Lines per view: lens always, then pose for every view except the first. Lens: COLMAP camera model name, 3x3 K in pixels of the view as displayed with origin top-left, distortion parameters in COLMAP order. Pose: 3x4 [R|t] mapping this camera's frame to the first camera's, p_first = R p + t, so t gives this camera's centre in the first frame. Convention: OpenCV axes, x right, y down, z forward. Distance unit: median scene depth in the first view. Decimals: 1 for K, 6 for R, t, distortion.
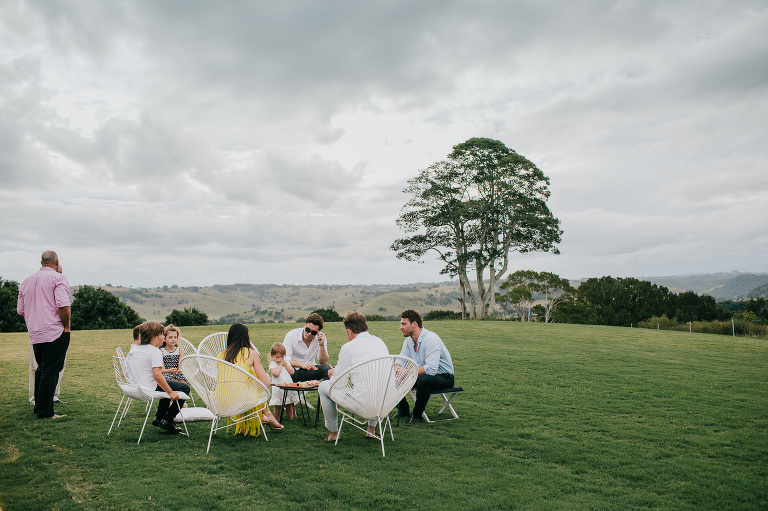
lens RADIAL K [[753.7, 0, 384.0], [0, 753.7, 255.5], [0, 0, 1]] dist [-0.087913, 0.108952]
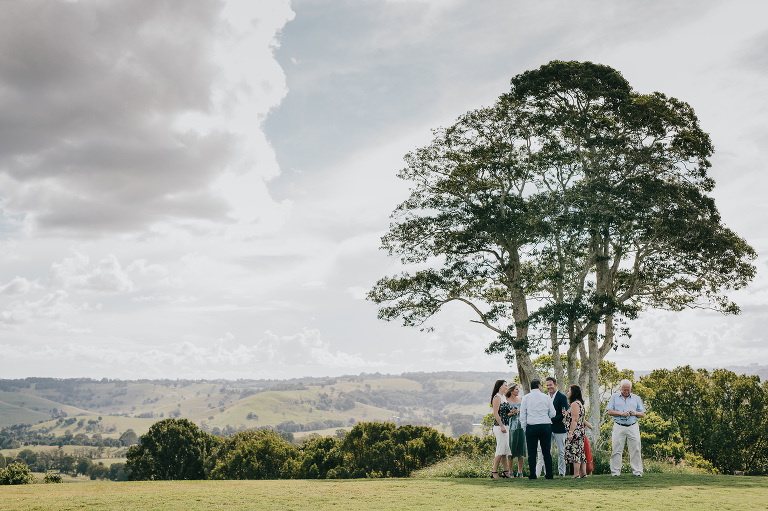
lens RADIAL K [[1044.9, 0, 384.0], [0, 1044.9, 255.5], [0, 0, 1]] dist [0.024488, -0.039004]
pose [[0.991521, 0.020281, 0.128354, -0.063983], [-0.009946, 0.996692, -0.080654, 0.016181], [-0.129565, 0.078694, 0.988443, 0.357078]]
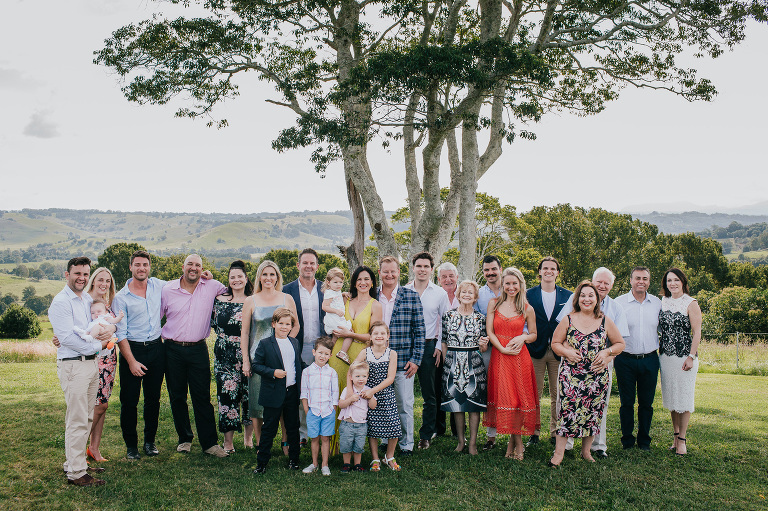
lens RADIAL K [[753.7, 0, 384.0], [0, 753.7, 255.5], [0, 0, 1]] dist [-0.087913, 0.108952]
pose [[0.979343, 0.016008, 0.201573, 0.056575], [-0.034182, 0.995621, 0.087007, 0.034160], [-0.199297, -0.092100, 0.975601, 0.701048]]
